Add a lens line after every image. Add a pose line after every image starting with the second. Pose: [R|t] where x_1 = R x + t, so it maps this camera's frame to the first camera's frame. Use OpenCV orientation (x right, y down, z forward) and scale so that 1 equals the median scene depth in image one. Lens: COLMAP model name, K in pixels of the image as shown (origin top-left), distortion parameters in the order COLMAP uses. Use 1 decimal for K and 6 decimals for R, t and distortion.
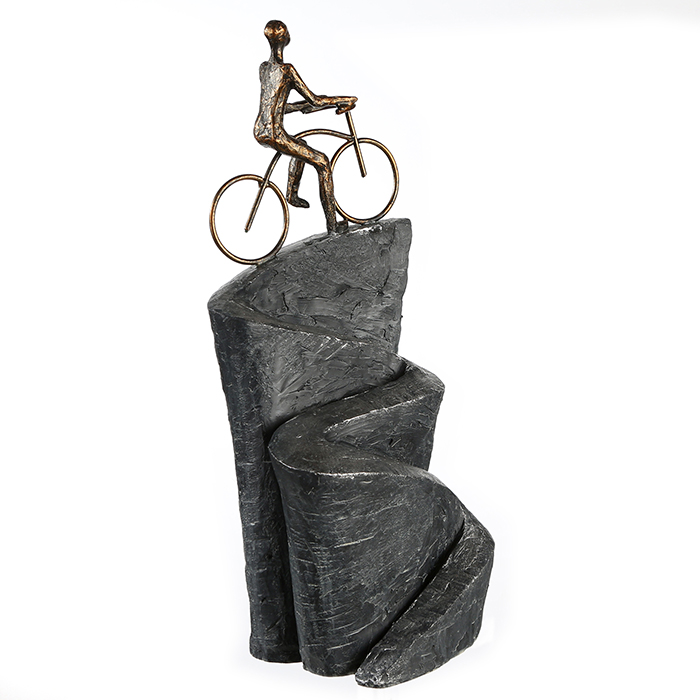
lens RADIAL K [[1425.9, 0, 351.1], [0, 1425.9, 352.2], [0, 0, 1]] dist [0.047028, 0.000000]
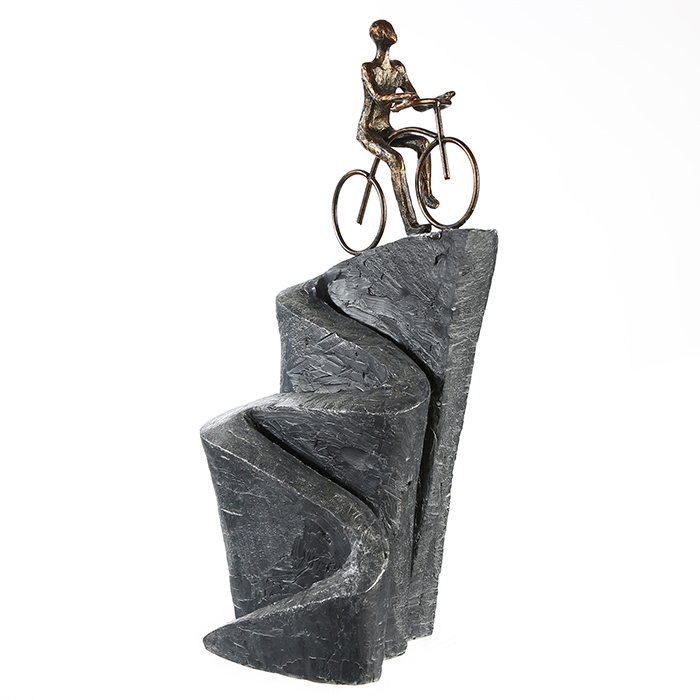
lens RADIAL K [[1425.9, 0, 351.7], [0, 1425.9, 349.4], [0, 0, 1]] dist [0.047028, 0.000000]
pose [[0.030274, 0.159382, -0.986753, 0.982094], [-0.156748, 0.975748, 0.152796, -0.154586], [0.987175, 0.150045, 0.054522, 0.952862]]
